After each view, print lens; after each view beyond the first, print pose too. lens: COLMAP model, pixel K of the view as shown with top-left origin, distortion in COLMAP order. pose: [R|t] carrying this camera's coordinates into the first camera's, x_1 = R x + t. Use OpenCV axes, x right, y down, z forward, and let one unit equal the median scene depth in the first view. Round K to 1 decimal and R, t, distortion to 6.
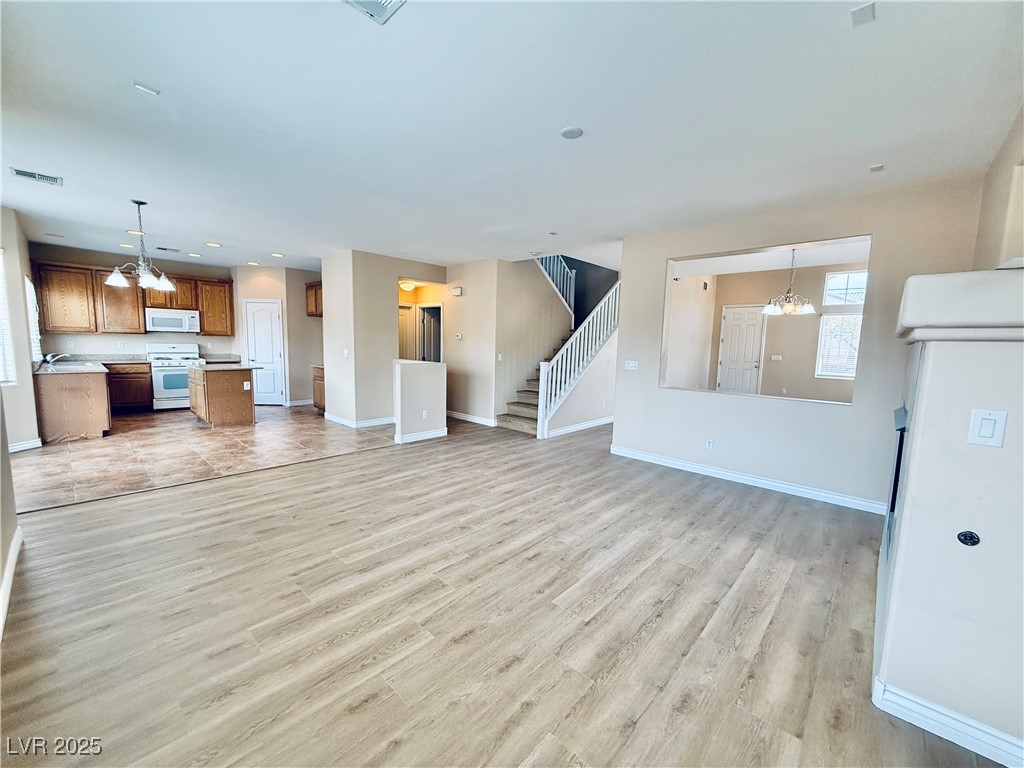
lens RADIAL K [[407.5, 0, 511.7], [0, 407.5, 386.5], [0, 0, 1]] dist [-0.000212, -0.000093]
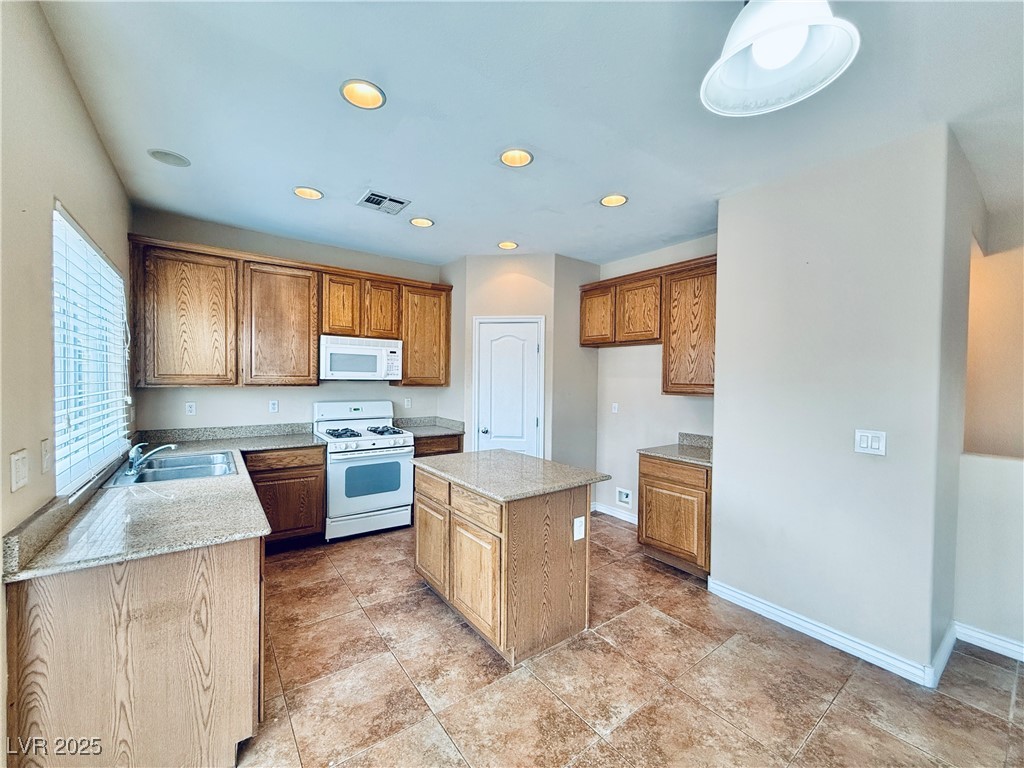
lens RADIAL K [[407.5, 0, 511.7], [0, 407.5, 386.5], [0, 0, 1]] dist [-0.000212, -0.000093]
pose [[0.982258, -0.007919, -0.187369, -0.660157], [-0.009276, 0.995834, -0.090717, -0.098215], [0.187307, 0.090845, 0.978092, 0.638506]]
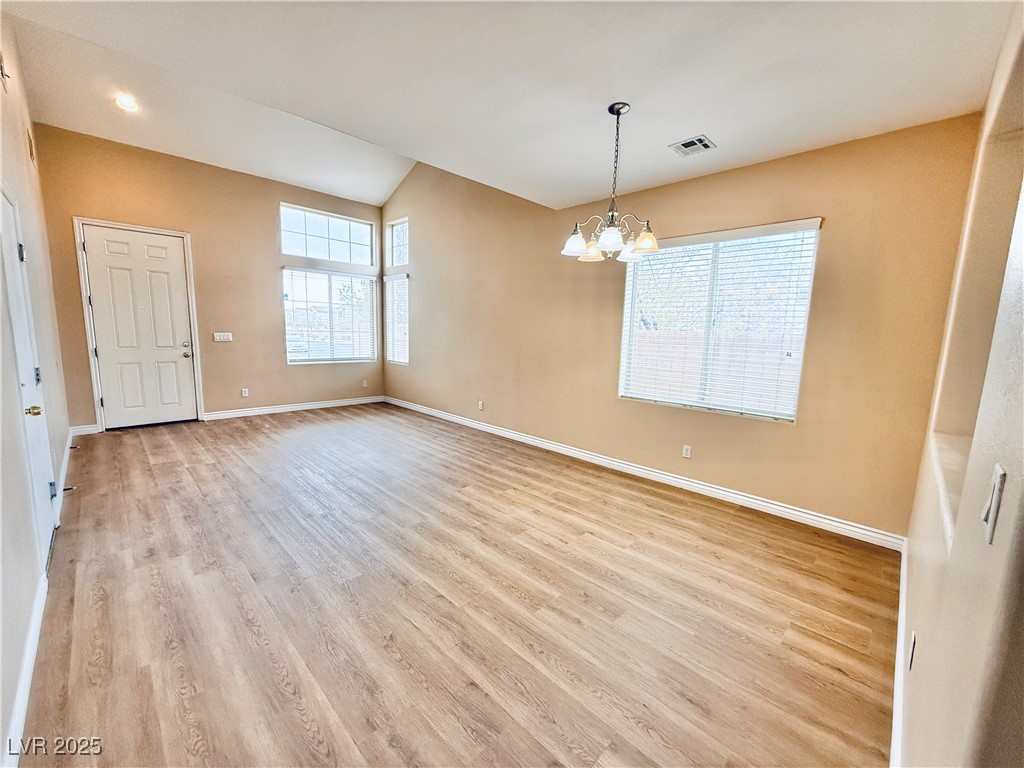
lens RADIAL K [[407.5, 0, 511.7], [0, 407.5, 386.5], [0, 0, 1]] dist [-0.000212, -0.000093]
pose [[0.033315, -0.164379, 0.985834, 0.158115], [0.081550, 0.983540, 0.161240, -0.101900], [-0.996112, 0.075023, 0.046172, 0.972363]]
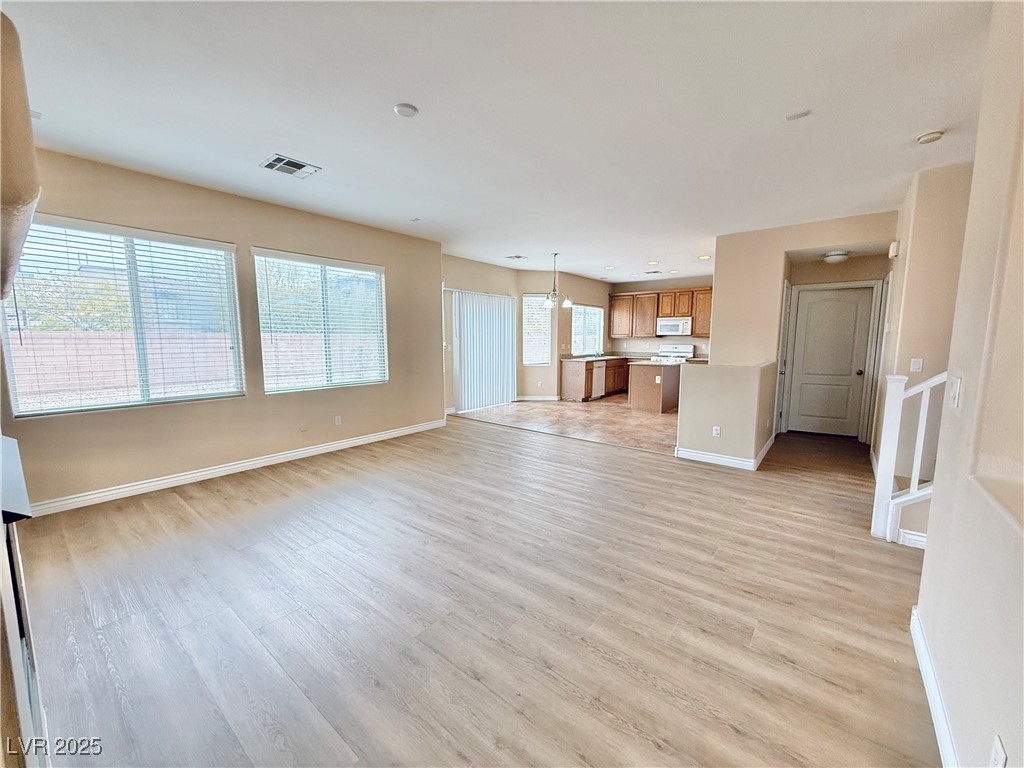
lens RADIAL K [[407.5, 0, 511.7], [0, 407.5, 386.5], [0, 0, 1]] dist [-0.000212, -0.000093]
pose [[0.069121, 0.093268, -0.993239, 0.487380], [-0.110543, 0.990205, 0.085291, -0.036640], [0.991465, 0.103900, 0.078755, 0.515014]]
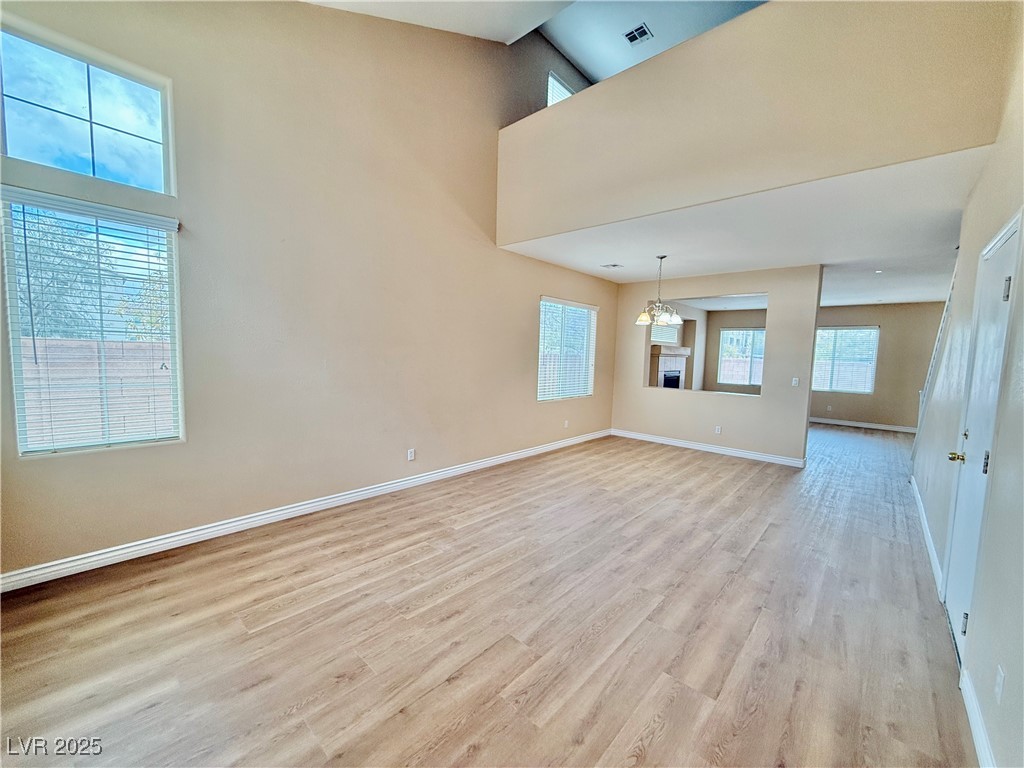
lens RADIAL K [[407.5, 0, 511.7], [0, 407.5, 386.5], [0, 0, 1]] dist [-0.000212, -0.000093]
pose [[-0.998357, -0.055871, -0.012730, 0.905863], [-0.057276, 0.979738, 0.191919, -0.175096], [0.001749, 0.192333, -0.981328, 1.754418]]
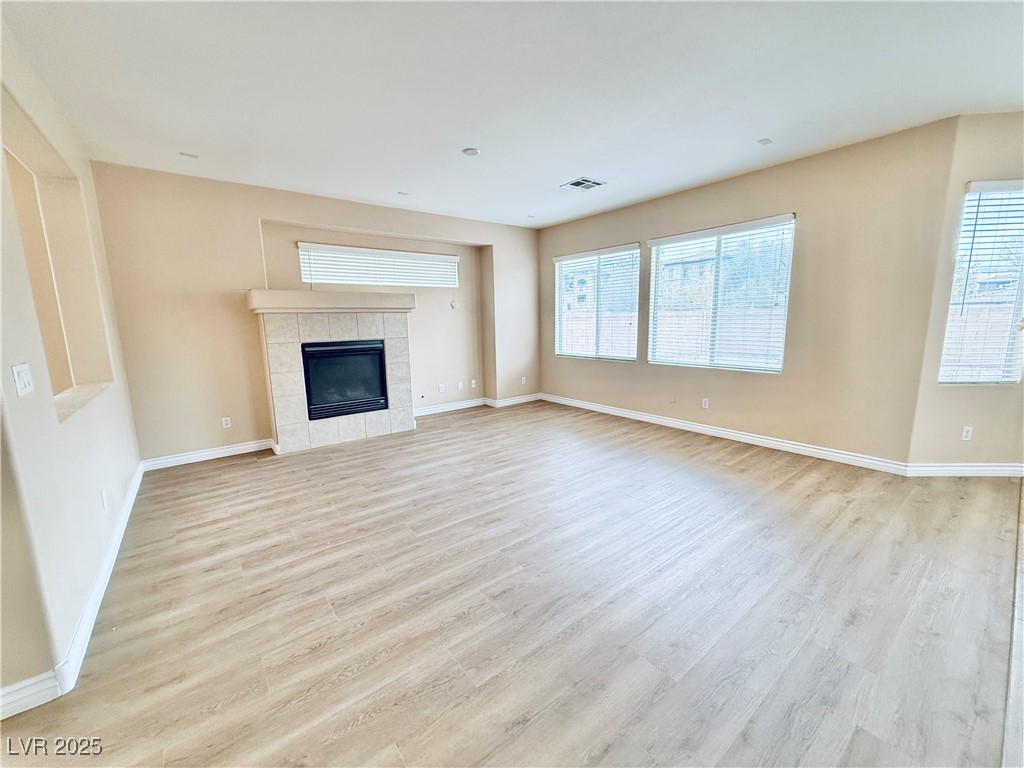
lens RADIAL K [[407.5, 0, 511.7], [0, 407.5, 386.5], [0, 0, 1]] dist [-0.000212, -0.000093]
pose [[-0.986624, -0.034329, 0.159358, -0.090287], [0.010548, 0.962081, 0.272559, -0.103615], [-0.162672, 0.270594, -0.948850, 1.012400]]
